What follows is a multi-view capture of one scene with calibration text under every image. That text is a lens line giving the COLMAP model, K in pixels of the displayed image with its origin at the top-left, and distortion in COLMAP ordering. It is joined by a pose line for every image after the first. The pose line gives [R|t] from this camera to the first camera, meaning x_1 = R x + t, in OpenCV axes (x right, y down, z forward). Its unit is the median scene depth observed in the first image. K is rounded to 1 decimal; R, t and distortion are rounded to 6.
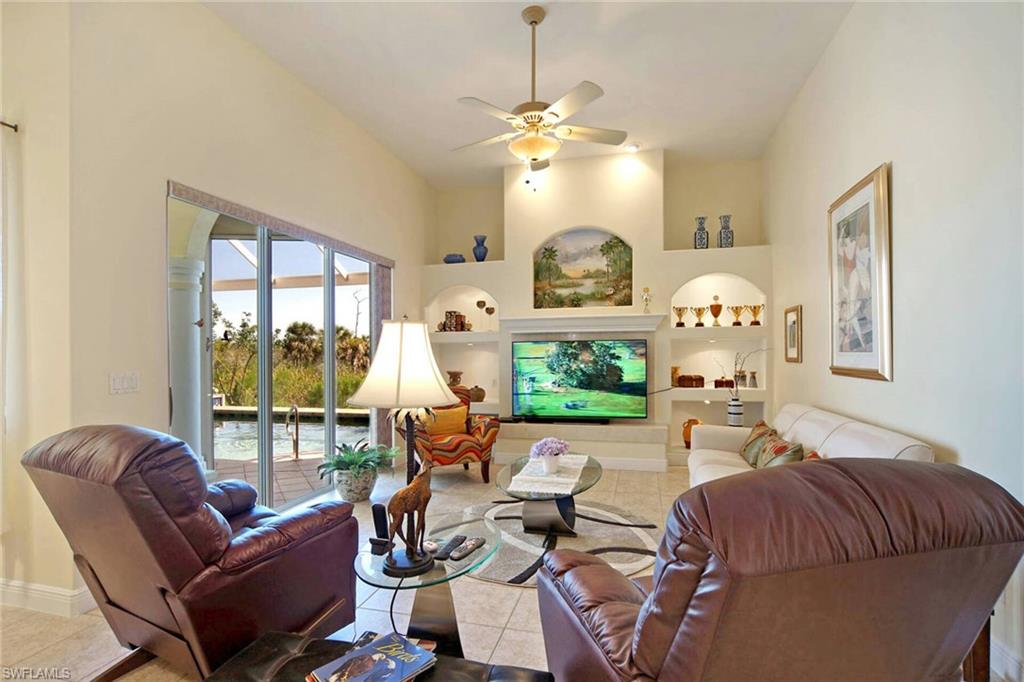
lens RADIAL K [[490.2, 0, 518.3], [0, 490.2, 351.9], [0, 0, 1]] dist [0.001383, 0.000220]
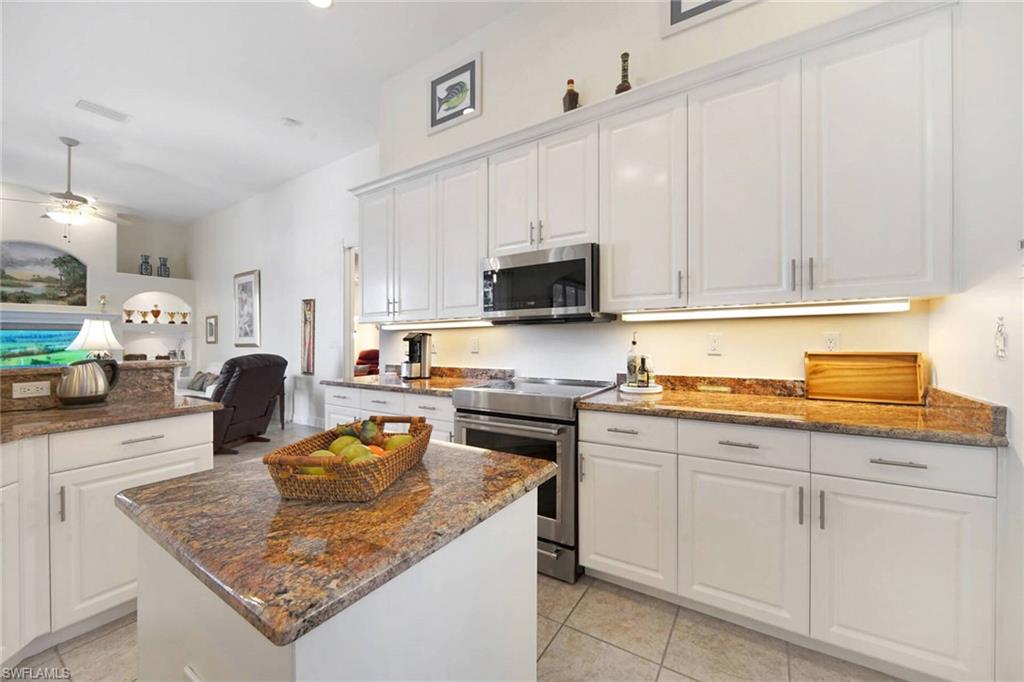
lens RADIAL K [[407.0, 0, 508.1], [0, 407.0, 333.3], [0, 0, 1]] dist [0.002166, 0.000073]
pose [[0.336797, 0.020048, 0.941364, -0.481643], [0.010568, 0.999630, -0.025070, 0.027510], [-0.941518, 0.018392, 0.336461, -0.564796]]
